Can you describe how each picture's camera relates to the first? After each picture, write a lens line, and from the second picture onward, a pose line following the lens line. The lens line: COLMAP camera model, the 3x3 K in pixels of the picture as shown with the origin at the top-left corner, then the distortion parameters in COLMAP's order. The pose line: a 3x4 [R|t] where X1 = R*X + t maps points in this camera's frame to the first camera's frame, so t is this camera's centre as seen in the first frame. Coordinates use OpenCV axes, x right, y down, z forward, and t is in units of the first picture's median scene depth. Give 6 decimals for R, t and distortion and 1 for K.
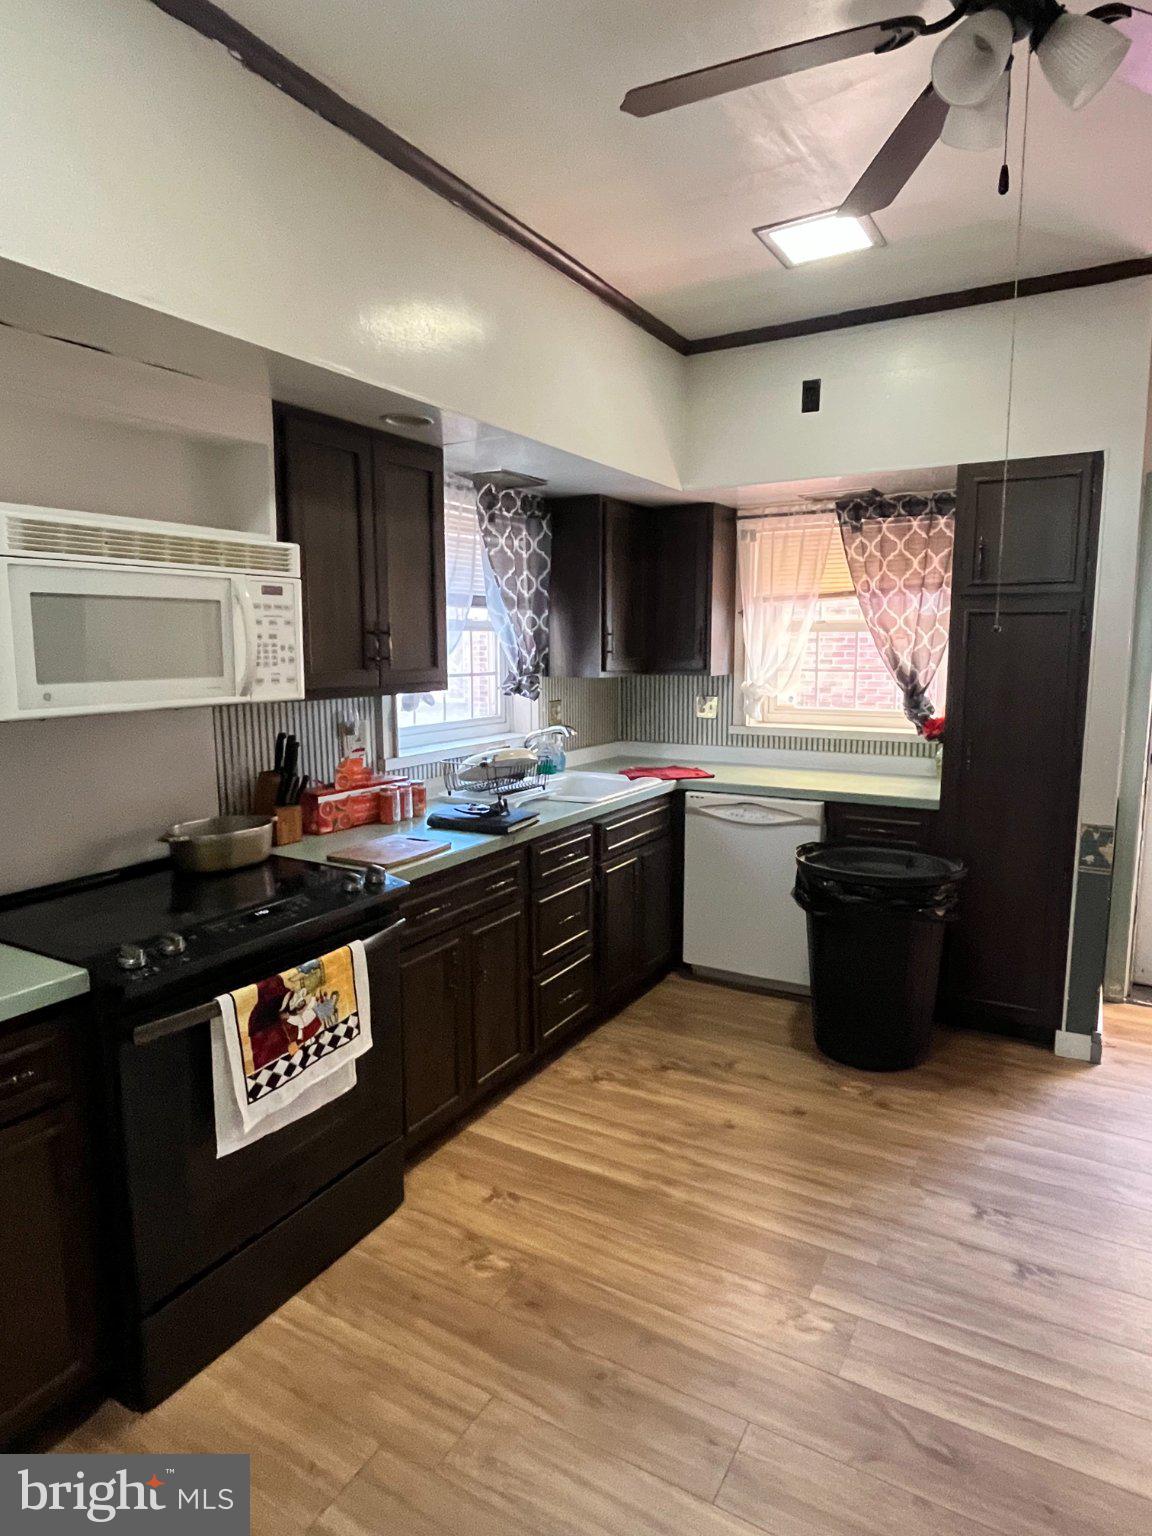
lens RADIAL K [[888.7, 0, 584.9], [0, 888.7, 769.9], [0, 0, 1]] dist [-0.004293, -0.004205]
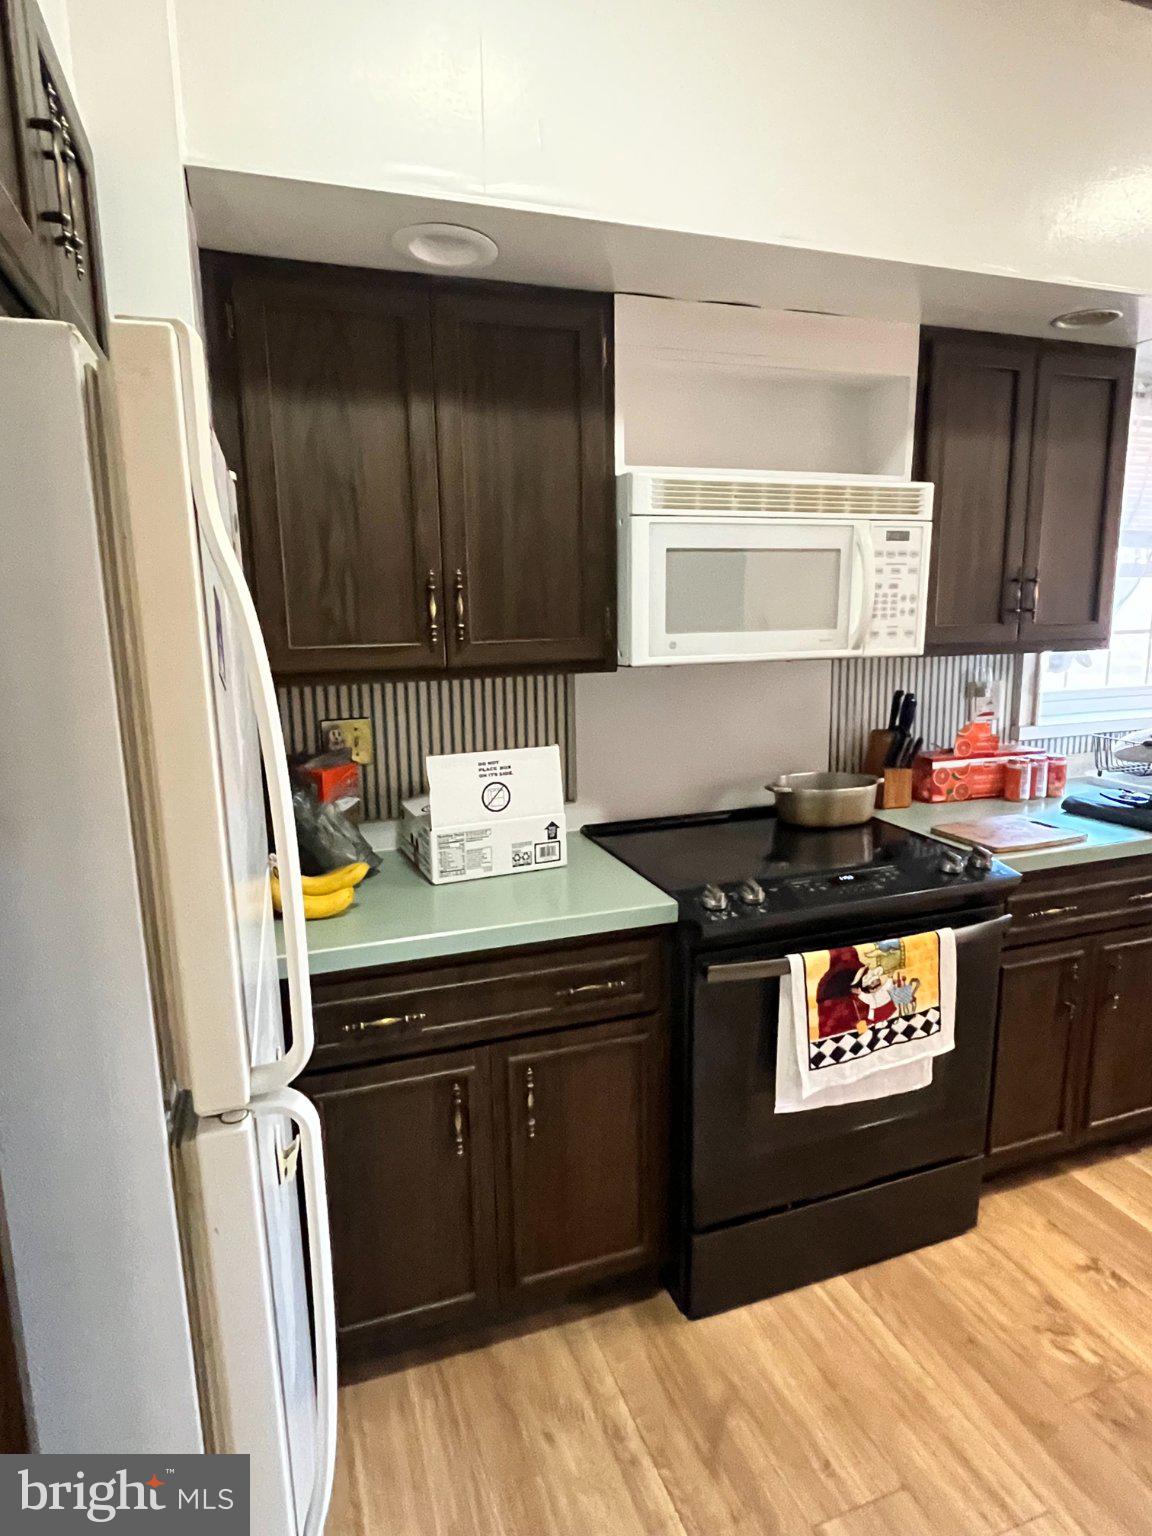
lens RADIAL K [[888.7, 0, 579.9], [0, 888.7, 763.0], [0, 0, 1]] dist [-0.004293, -0.004205]
pose [[0.760467, 0.105989, -0.640668, 0.011401], [-0.079434, 0.994364, 0.070215, -0.004033], [0.644499, -0.002505, 0.764601, 0.062230]]
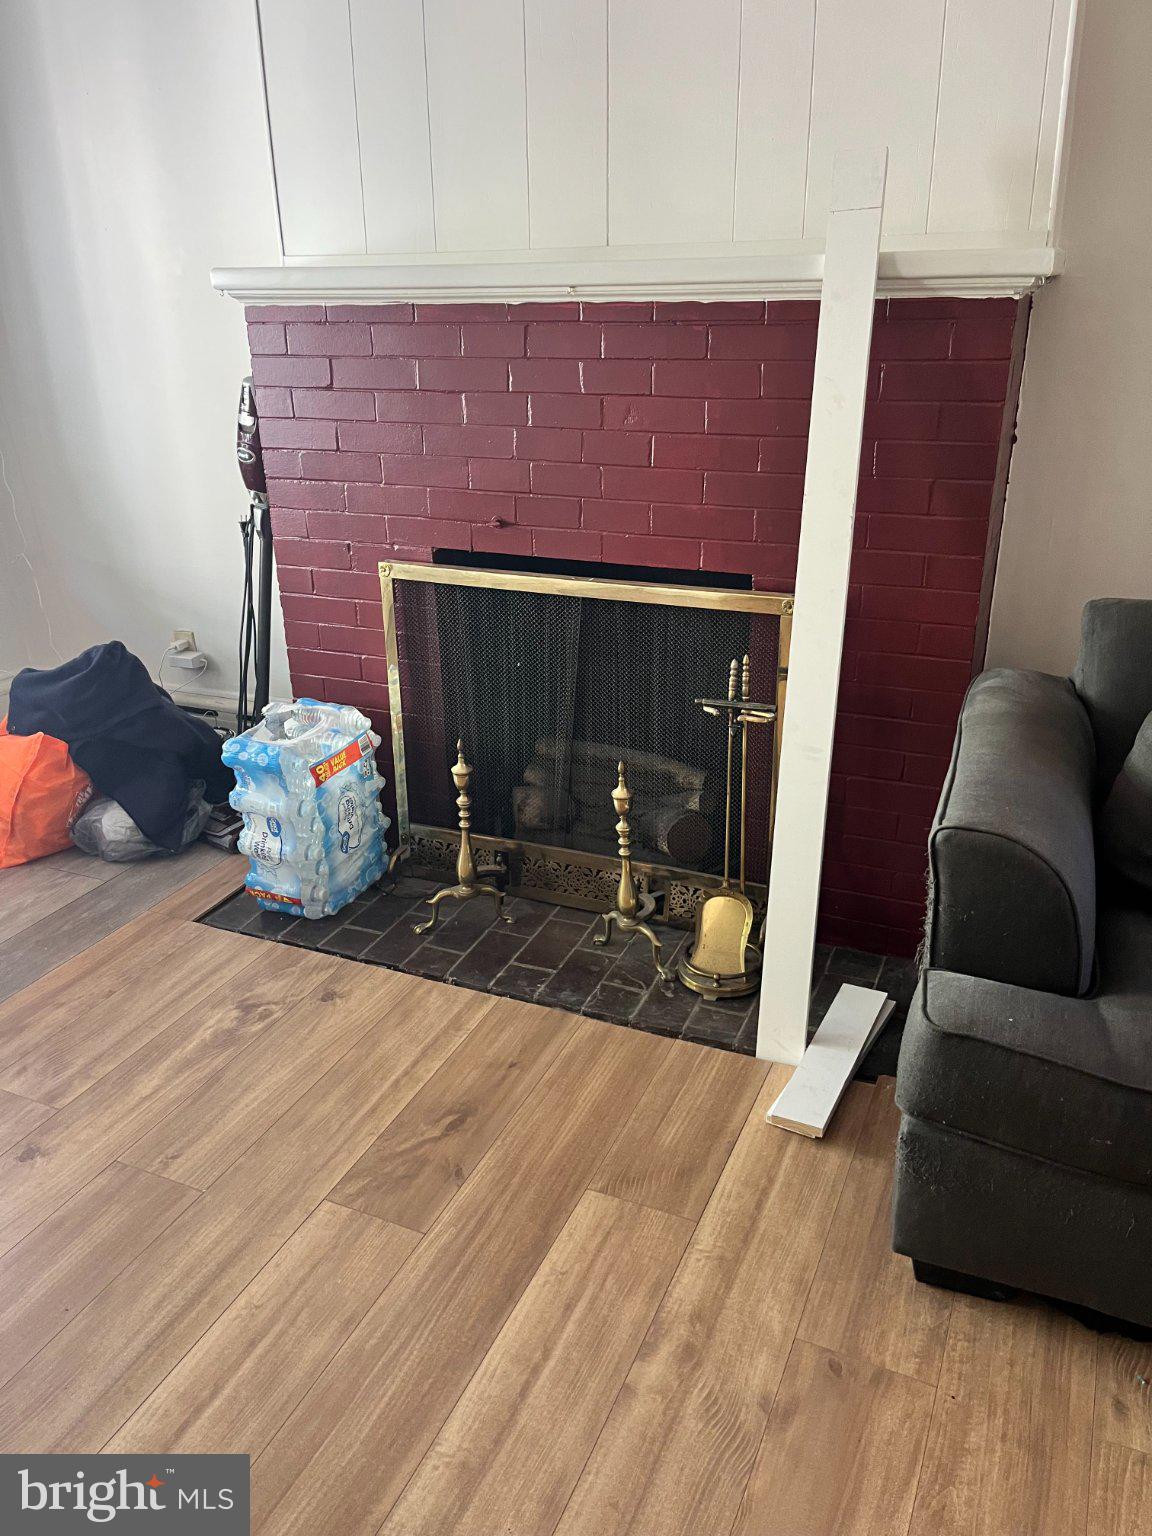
lens RADIAL K [[1171.2, 0, 580.8], [0, 1171.2, 776.1], [0, 0, 1]] dist [0.029752, -0.008799]
pose [[0.111497, 0.386714, -0.915435, 0.834431], [-0.128575, 0.919050, 0.372581, -0.151239], [0.985412, 0.076161, 0.152193, 1.261099]]
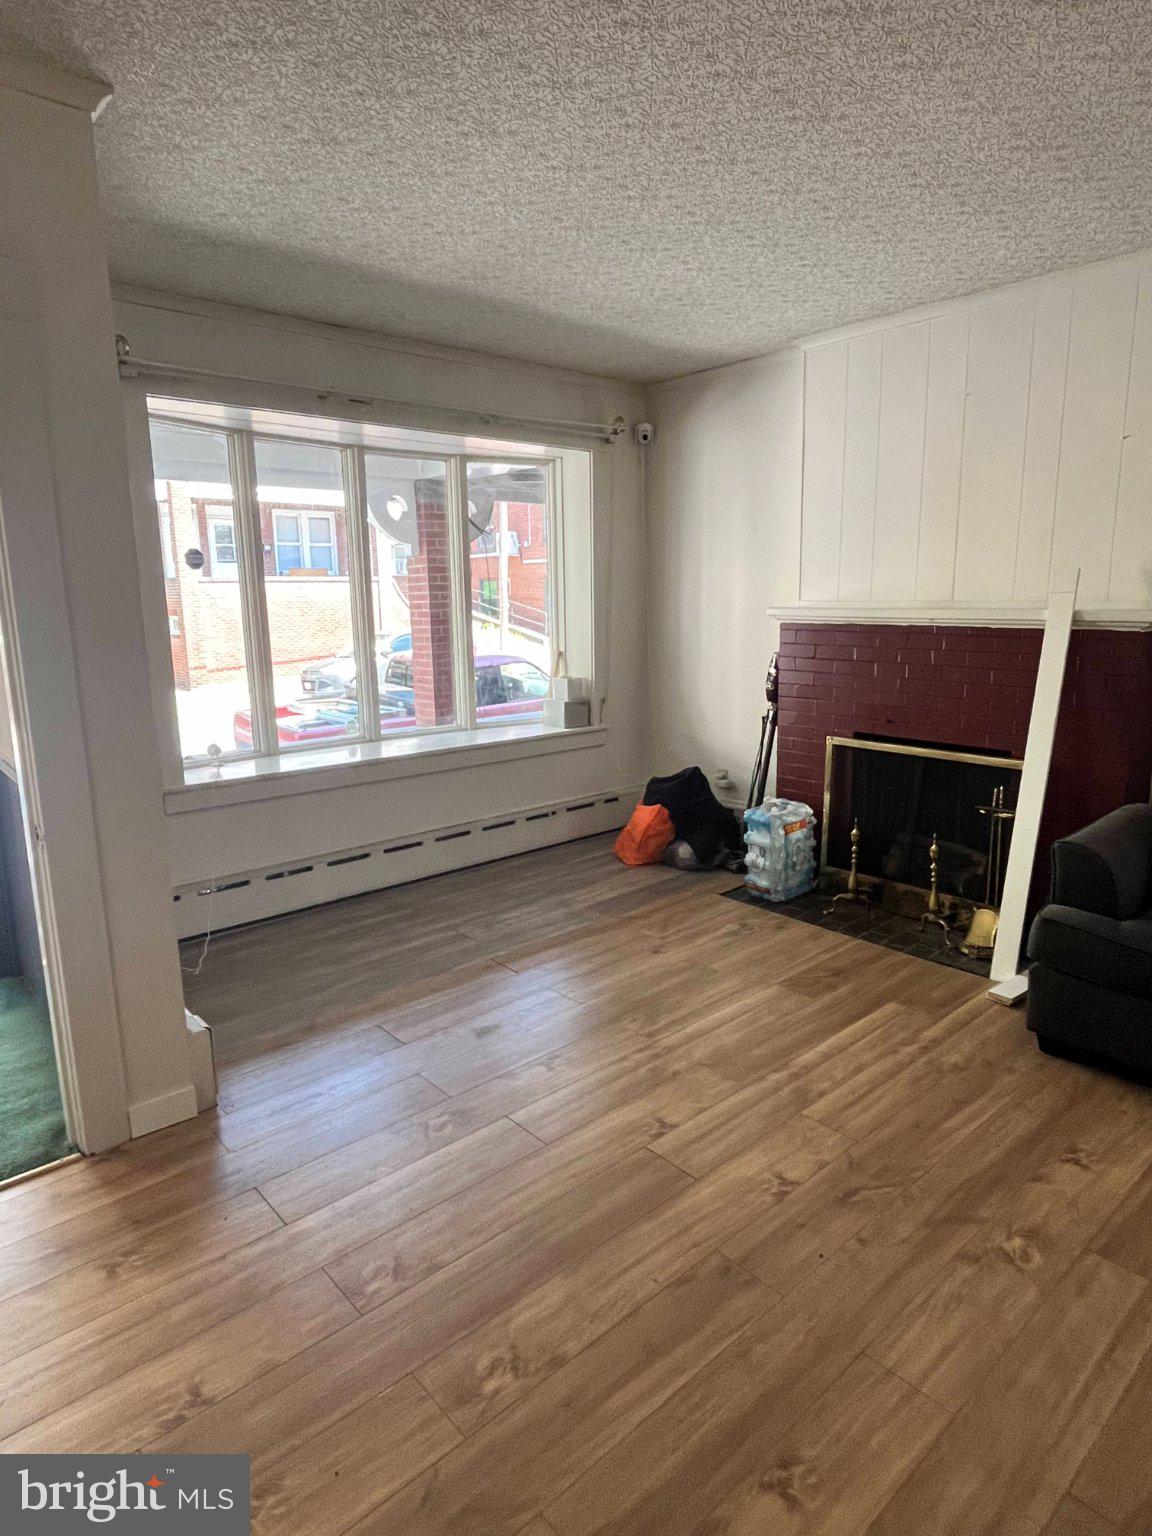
lens RADIAL K [[888.7, 0, 575.1], [0, 888.7, 761.3], [0, 0, 1]] dist [-0.004293, -0.004205]
pose [[-0.322550, 0.190179, -0.927251, 1.506479], [-0.118775, 0.963733, 0.238978, -0.214130], [0.939071, 0.187217, -0.288263, 1.274647]]
